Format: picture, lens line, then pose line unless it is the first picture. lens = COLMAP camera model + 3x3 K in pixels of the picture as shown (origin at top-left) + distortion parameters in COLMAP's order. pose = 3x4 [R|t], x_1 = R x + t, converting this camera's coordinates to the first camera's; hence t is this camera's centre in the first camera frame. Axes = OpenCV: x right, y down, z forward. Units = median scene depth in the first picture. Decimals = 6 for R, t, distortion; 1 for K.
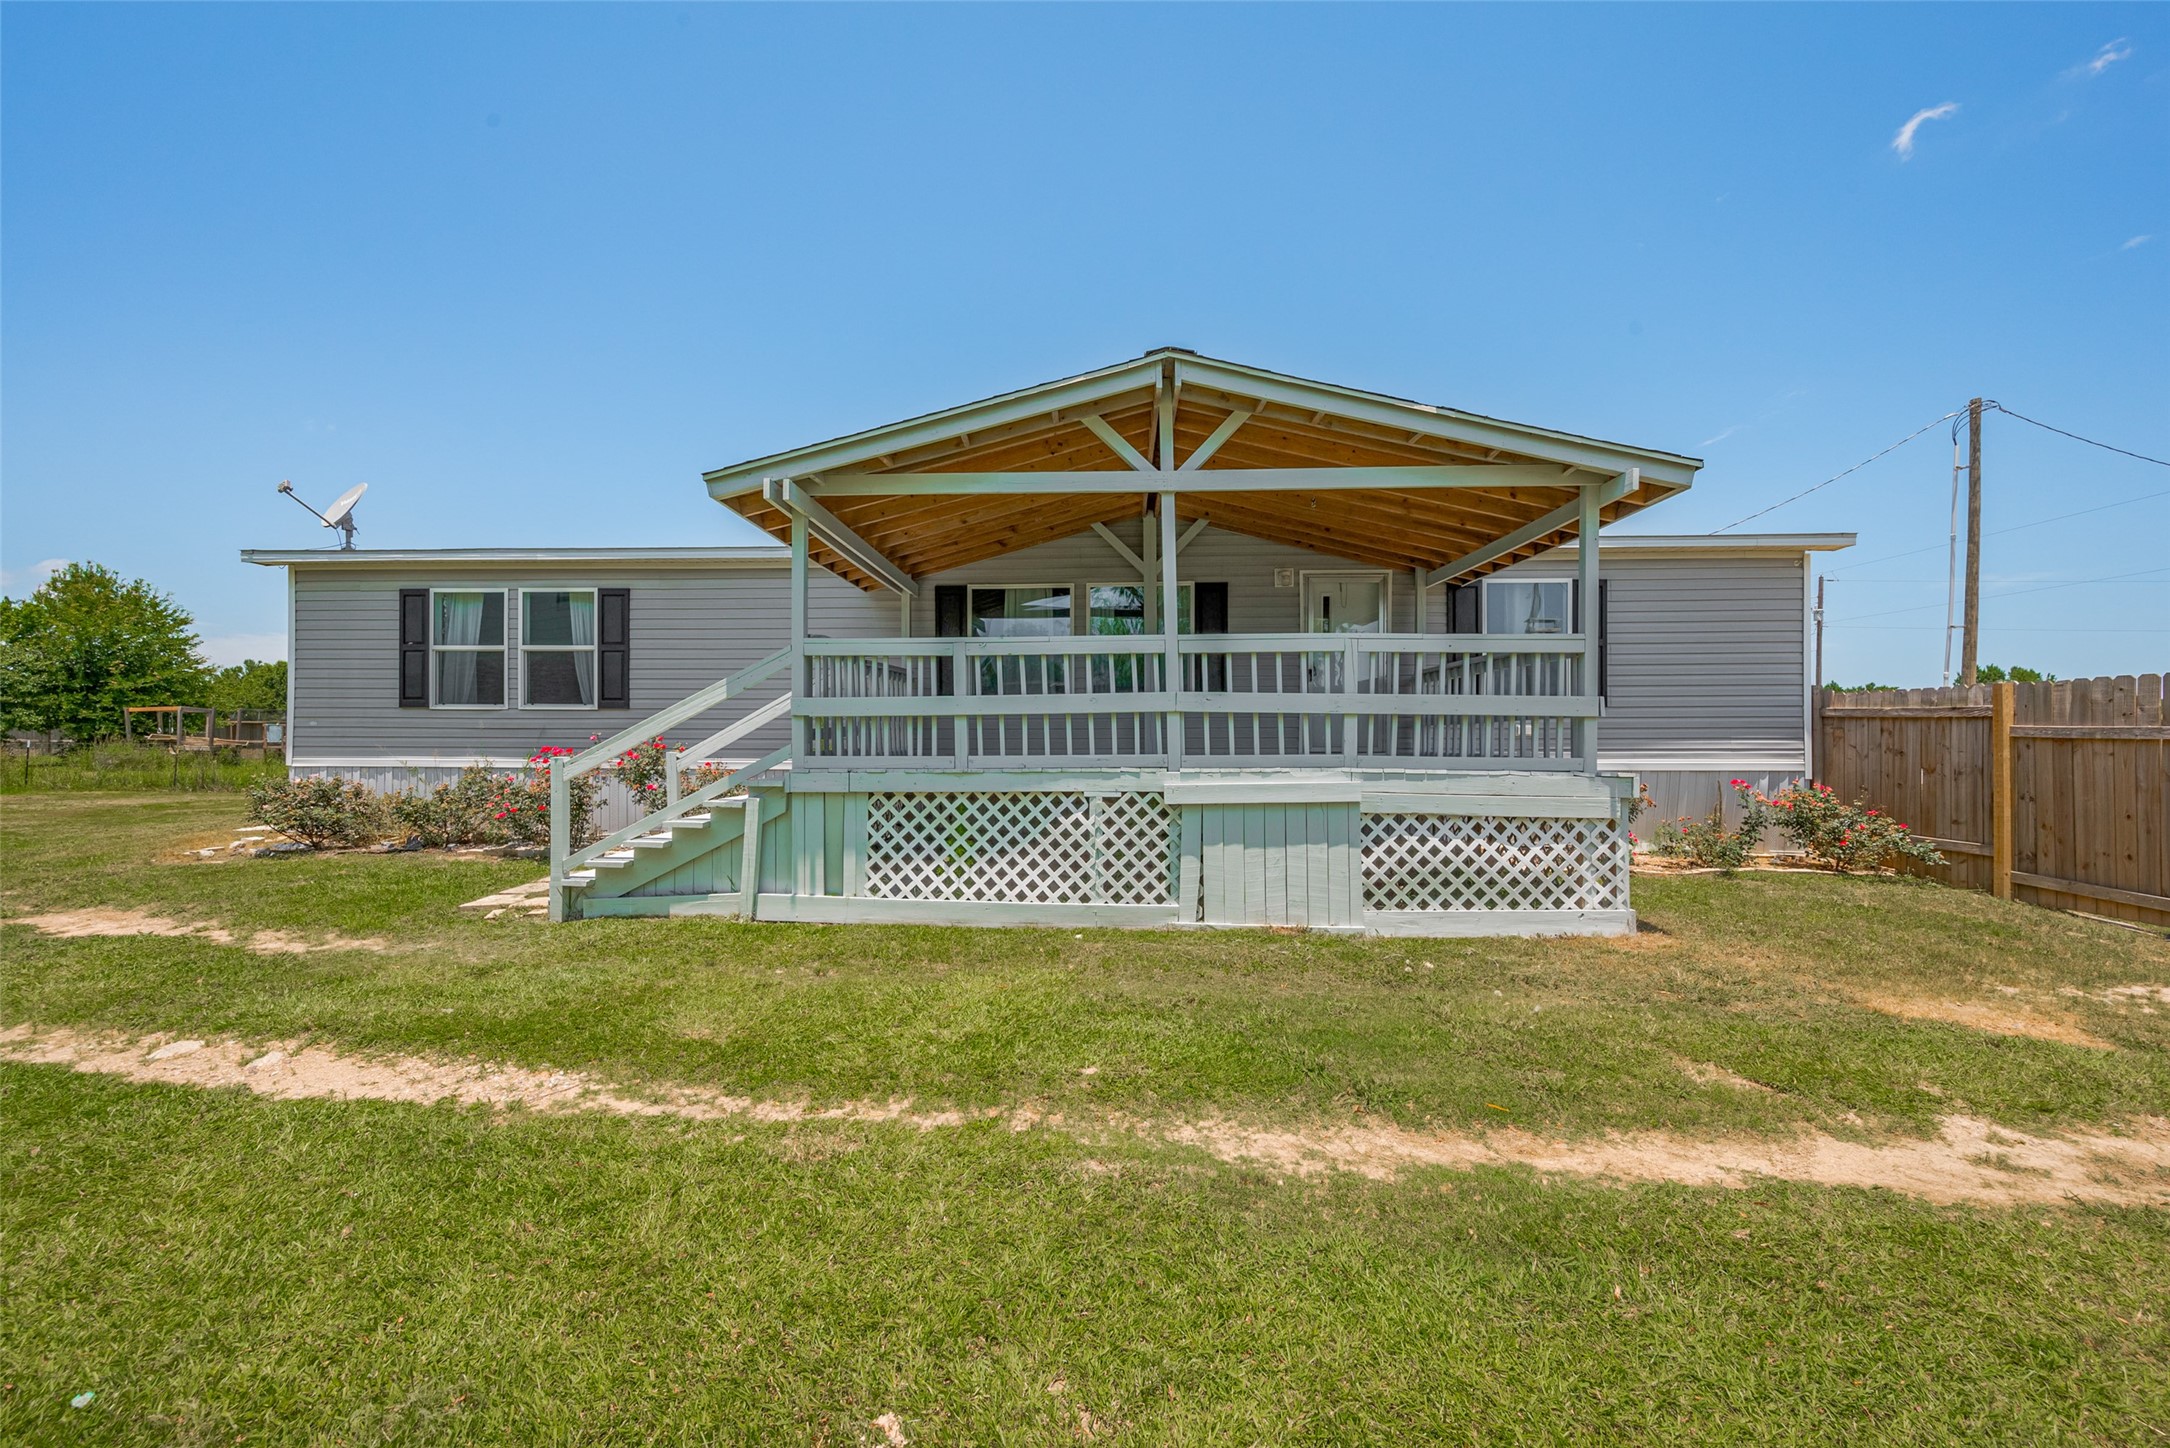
lens RADIAL K [[876.7, 0, 1101.2], [0, 876.7, 731.3], [0, 0, 1]] dist [-0.001580, -0.000361]
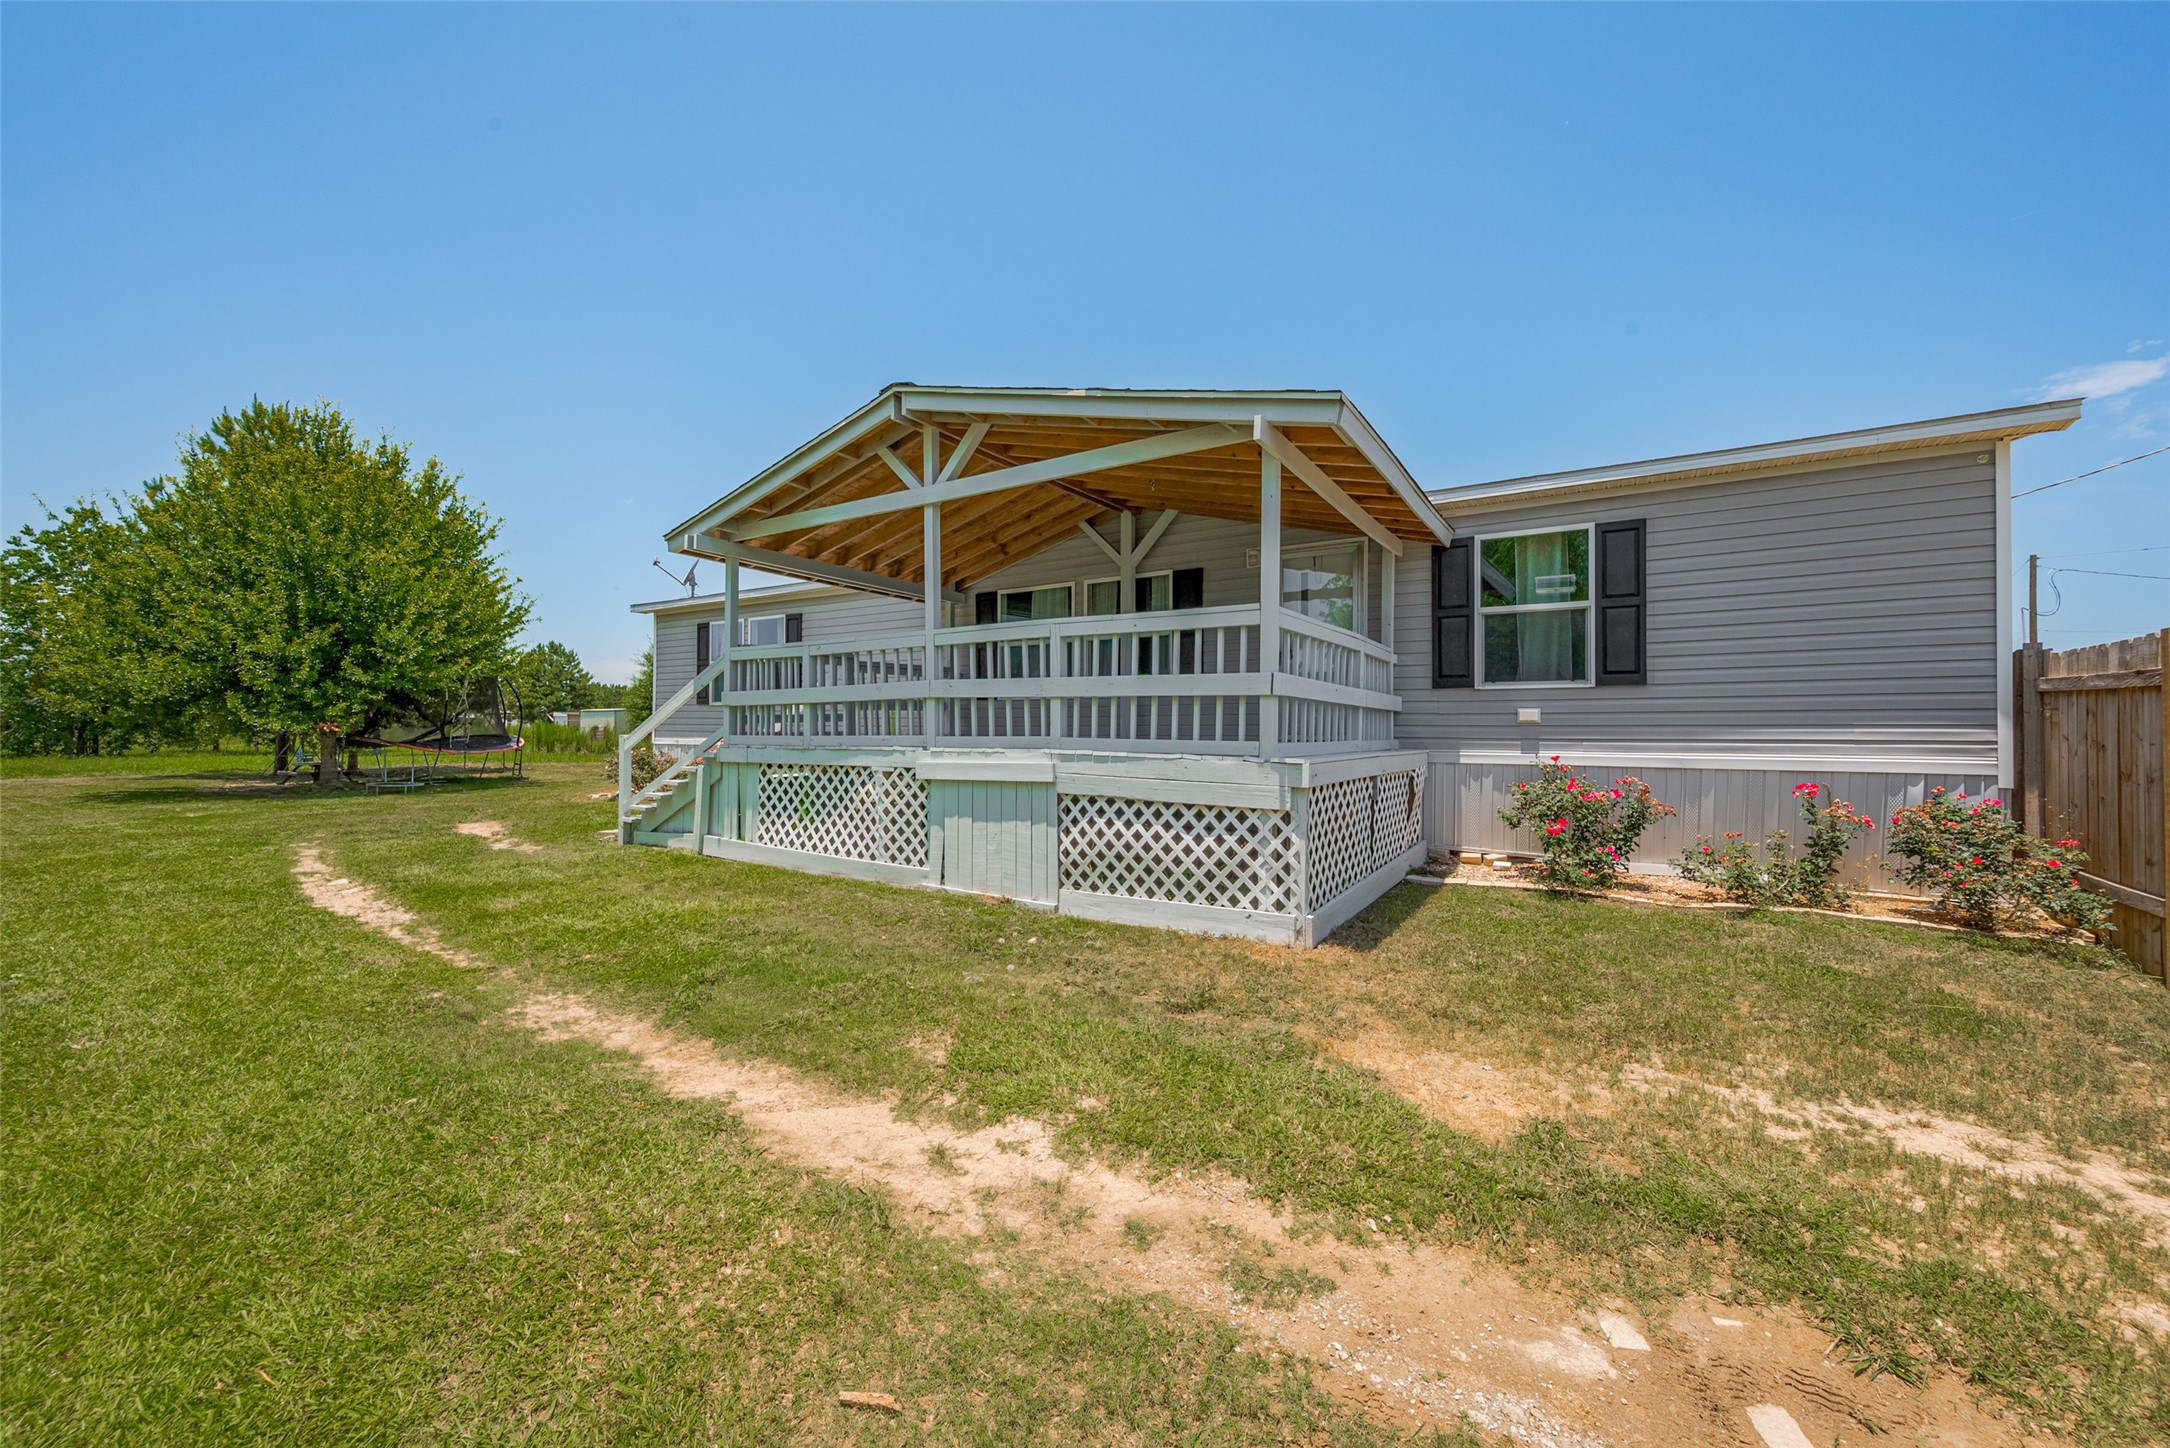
lens RADIAL K [[876.7, 0, 1071.3], [0, 876.7, 712.9], [0, 0, 1]] dist [-0.001580, -0.000361]
pose [[0.855382, -0.006553, -0.517956, 0.823424], [-0.001226, 0.999892, -0.014675, 0.014102], [0.517996, 0.013188, 0.855281, 0.127358]]
